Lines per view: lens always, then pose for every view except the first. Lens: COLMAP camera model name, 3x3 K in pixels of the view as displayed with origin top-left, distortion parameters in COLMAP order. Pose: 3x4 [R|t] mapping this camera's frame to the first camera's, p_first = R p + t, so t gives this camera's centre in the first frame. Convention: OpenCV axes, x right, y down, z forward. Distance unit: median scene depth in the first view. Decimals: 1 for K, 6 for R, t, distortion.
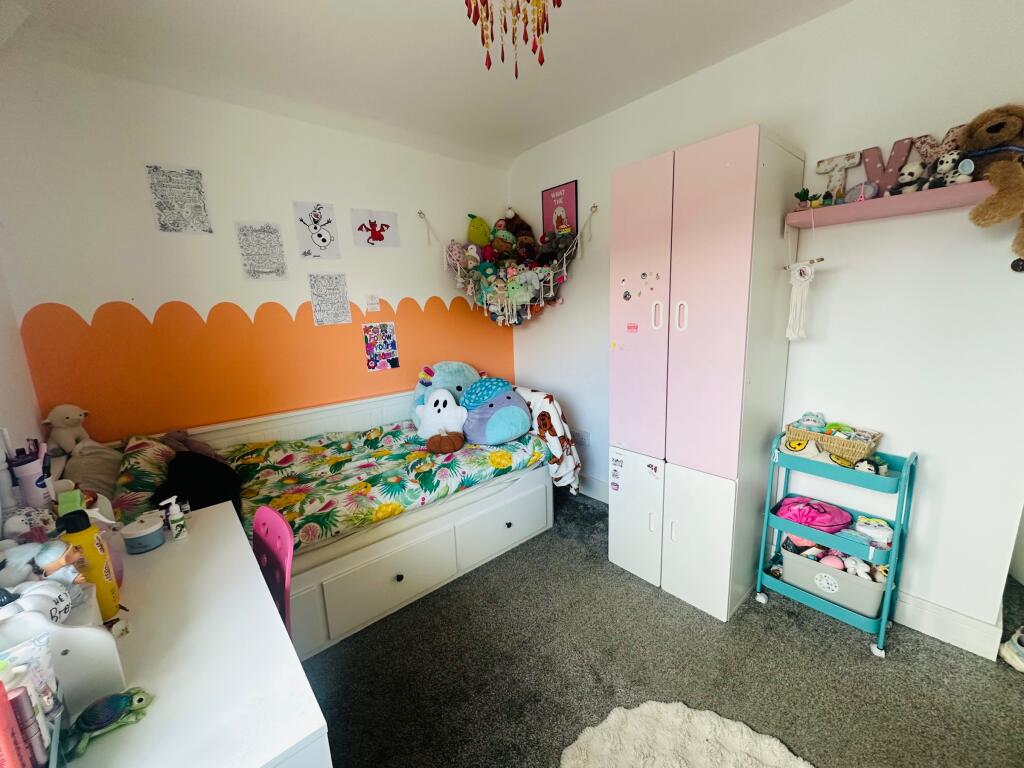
lens RADIAL K [[408.6, 0, 511.2], [0, 408.6, 382.1], [0, 0, 1]] dist [0.000039, 0.000489]
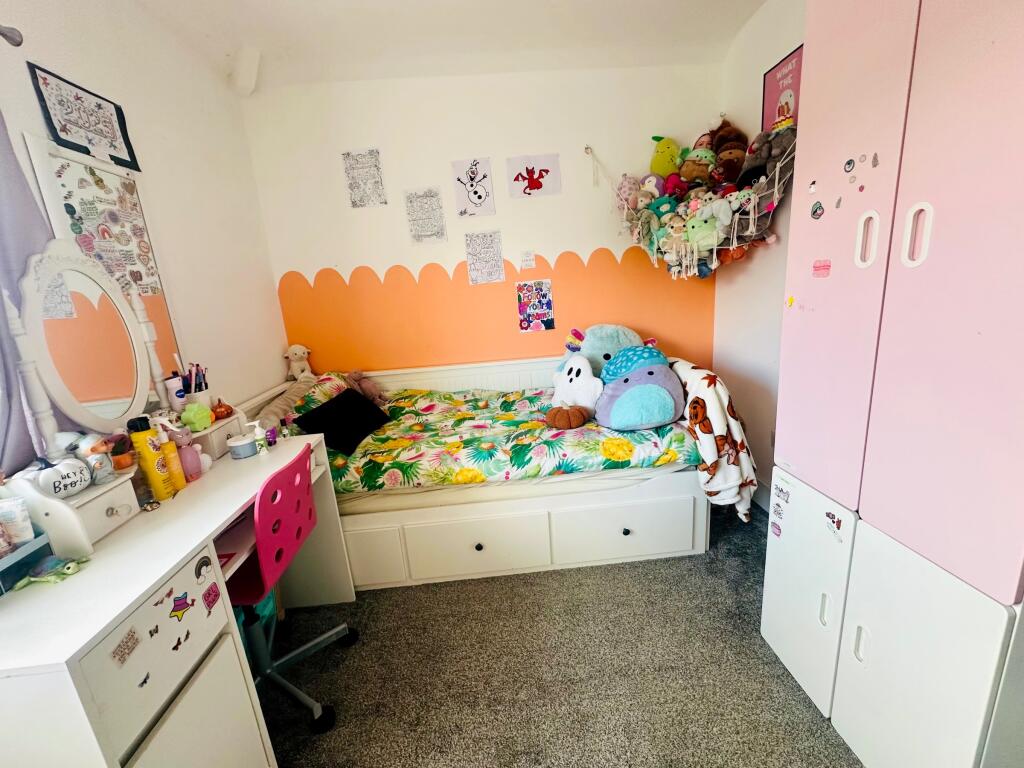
lens RADIAL K [[408.6, 0, 511.2], [0, 408.6, 382.1], [0, 0, 1]] dist [0.000039, 0.000489]
pose [[0.796346, 0.113879, -0.594025, 0.242638], [-0.066119, 0.992620, 0.101653, -0.005884], [0.601217, -0.041675, 0.797998, 0.229652]]
